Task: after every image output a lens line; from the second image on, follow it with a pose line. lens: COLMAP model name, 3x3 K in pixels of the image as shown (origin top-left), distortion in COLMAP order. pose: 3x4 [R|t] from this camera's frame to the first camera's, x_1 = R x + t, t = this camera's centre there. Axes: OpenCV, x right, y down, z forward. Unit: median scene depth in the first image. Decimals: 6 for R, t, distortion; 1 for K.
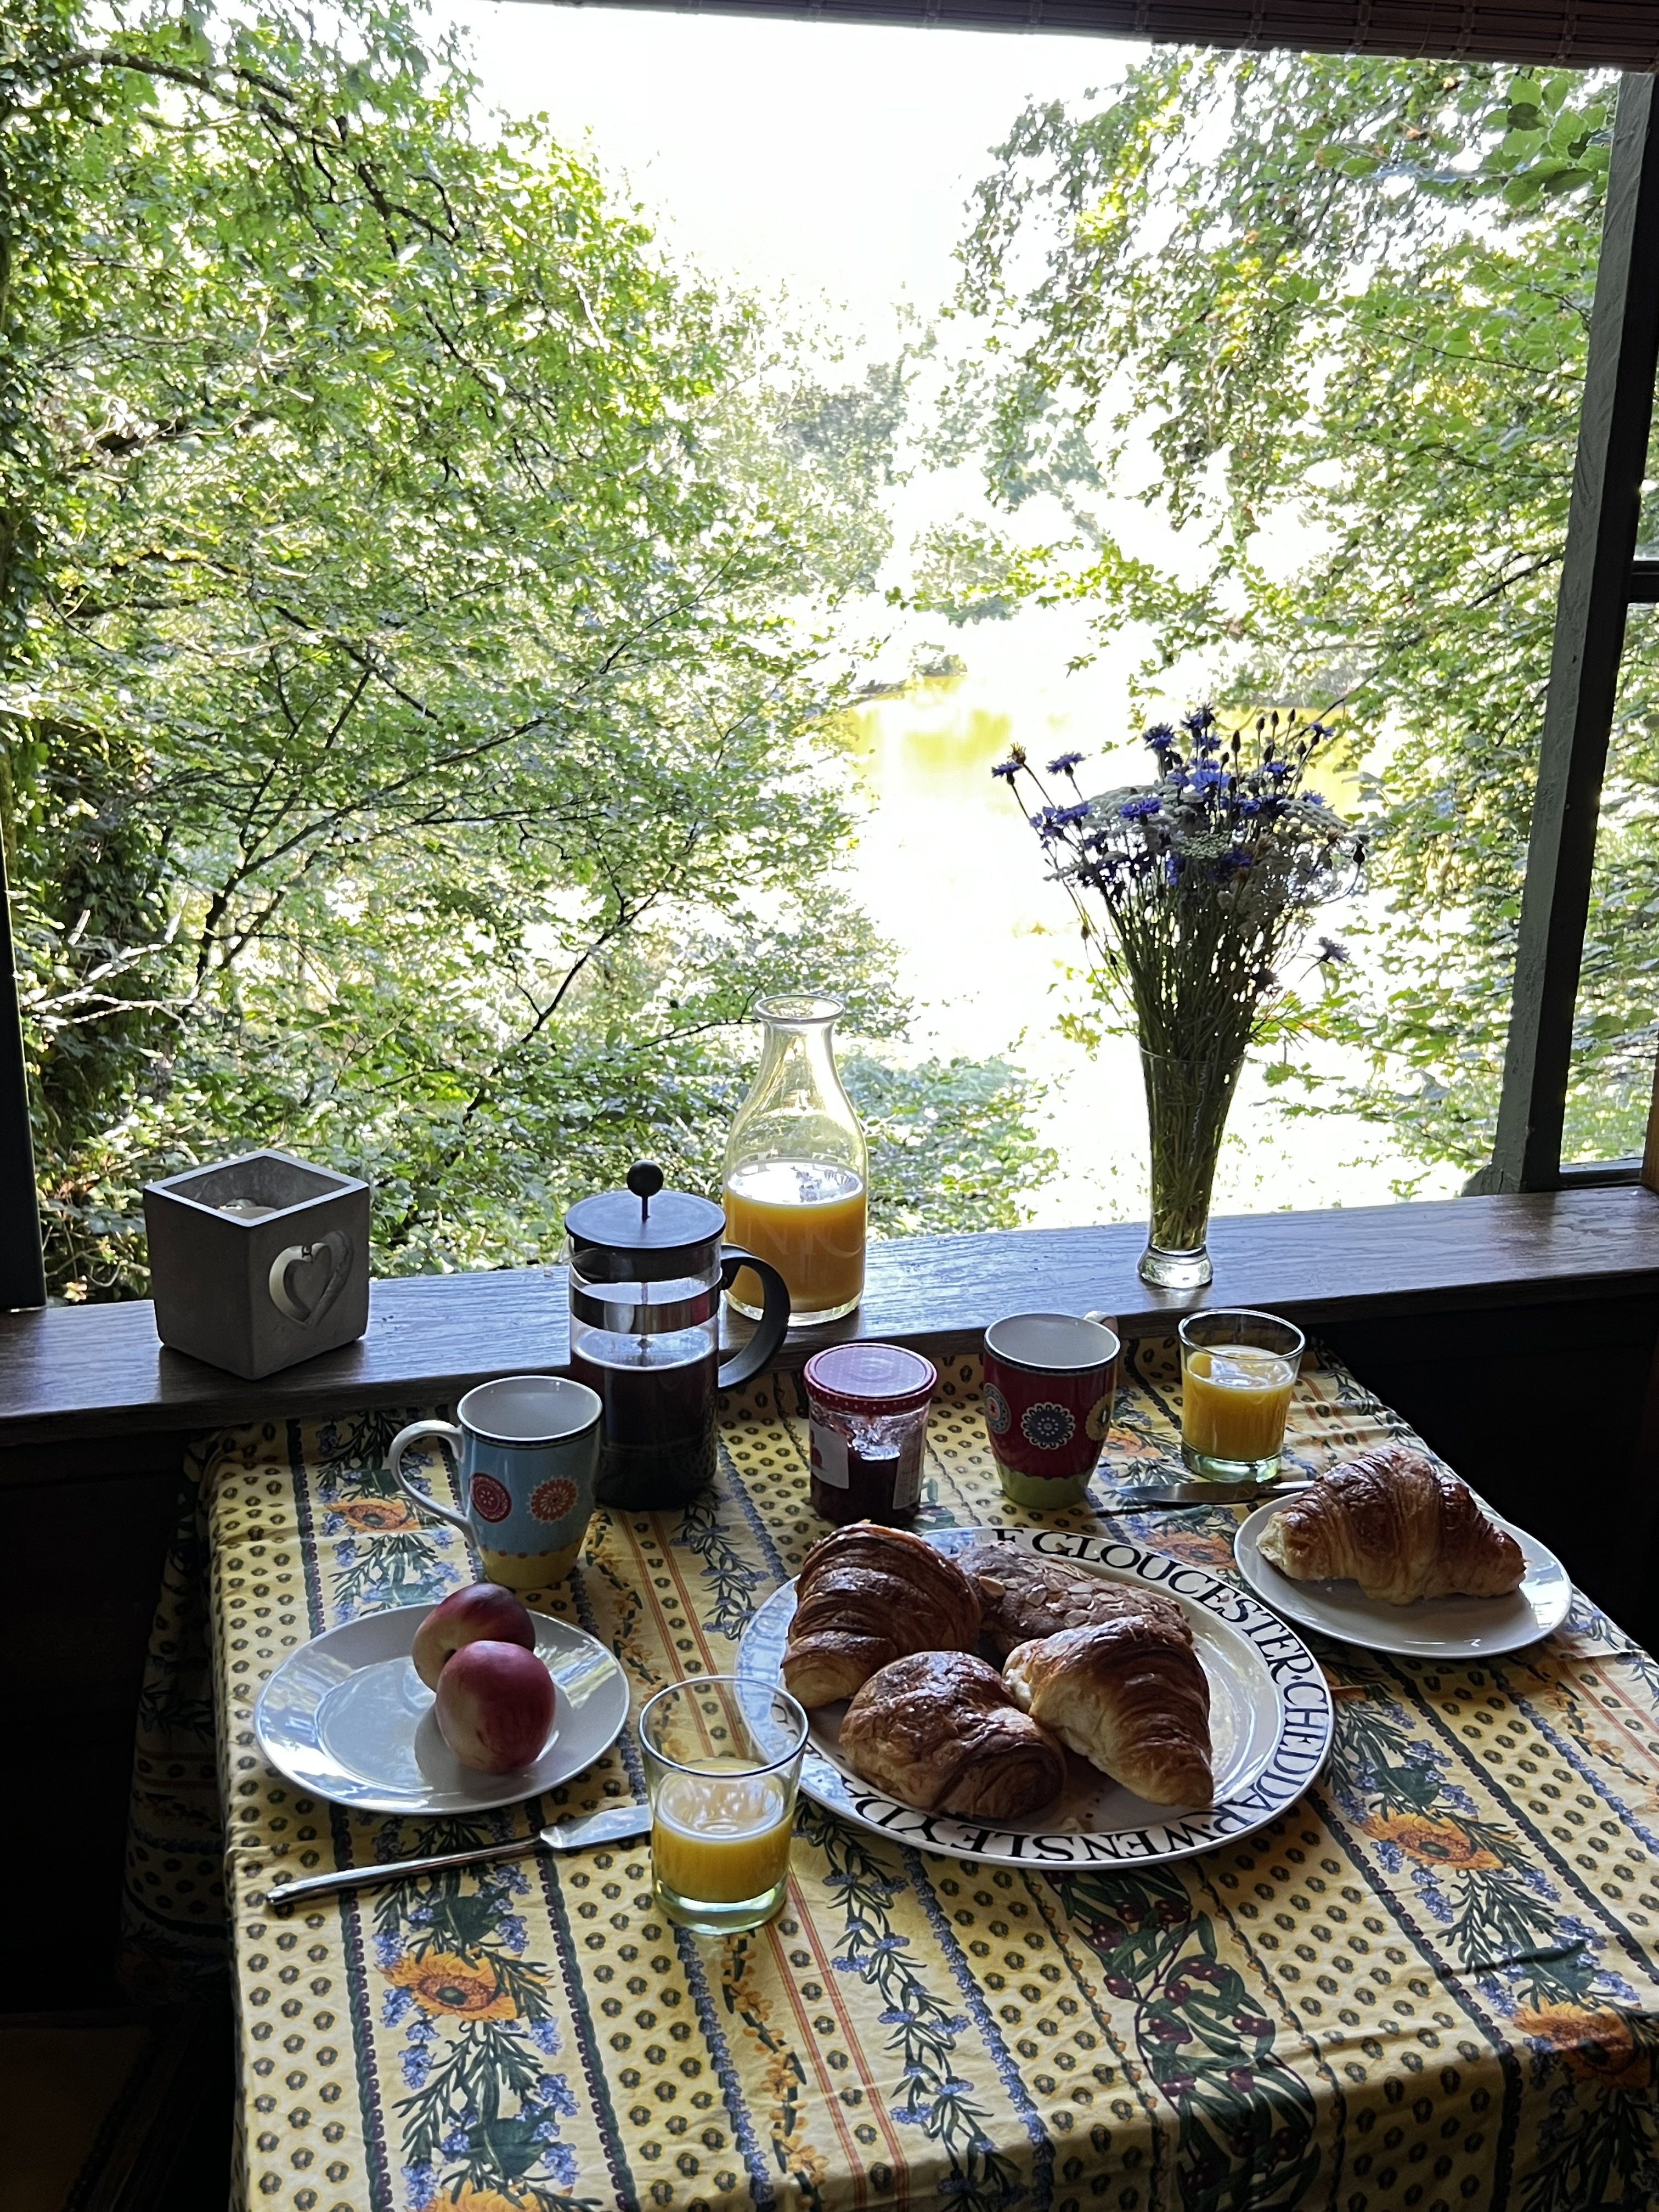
lens RADIAL K [[2373.1, 0, 831.7], [0, 2373.1, 1108.3], [0, 0, 1]] dist [0.012414, 0.000000]
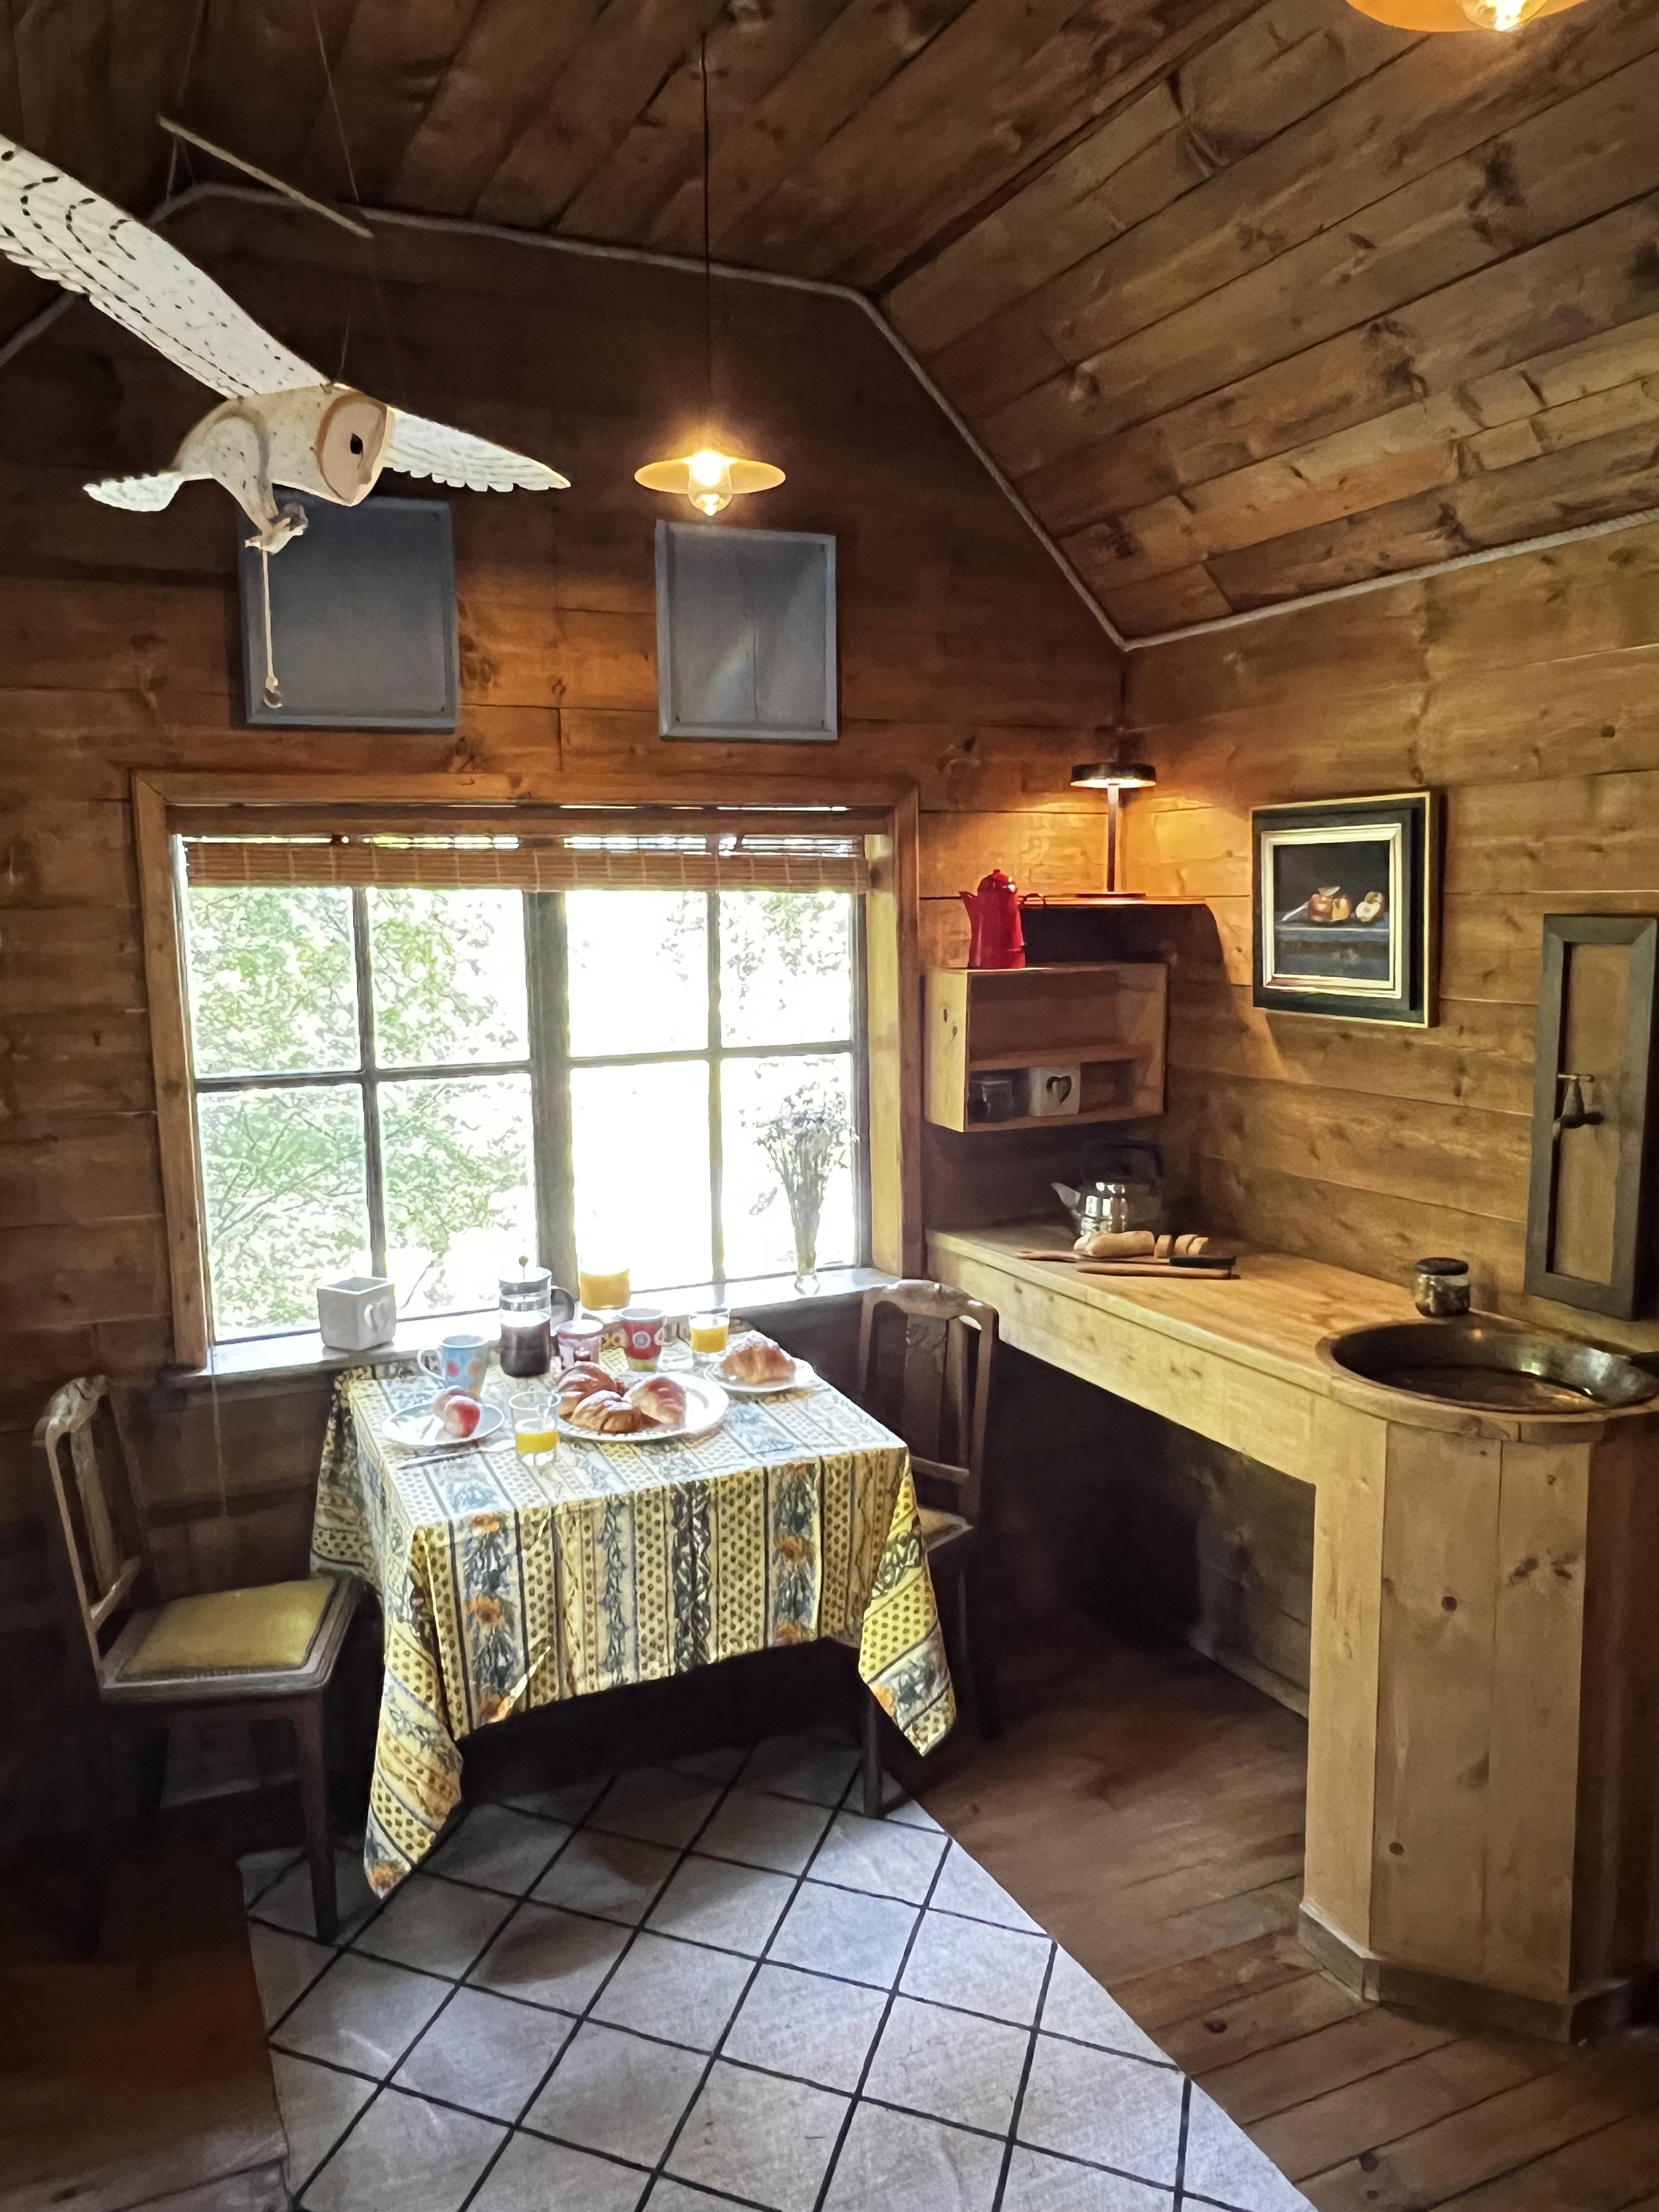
lens RADIAL K [[1631.1, 0, 830.5], [0, 1631.1, 1102.0], [0, 0, 1]] dist [0.002345, 0.000253]
pose [[0.986158, -0.056989, 0.155707, 0.027804], [0.082873, 0.982777, -0.165172, 0.222913], [-0.143612, 0.175789, 0.973896, -1.198016]]
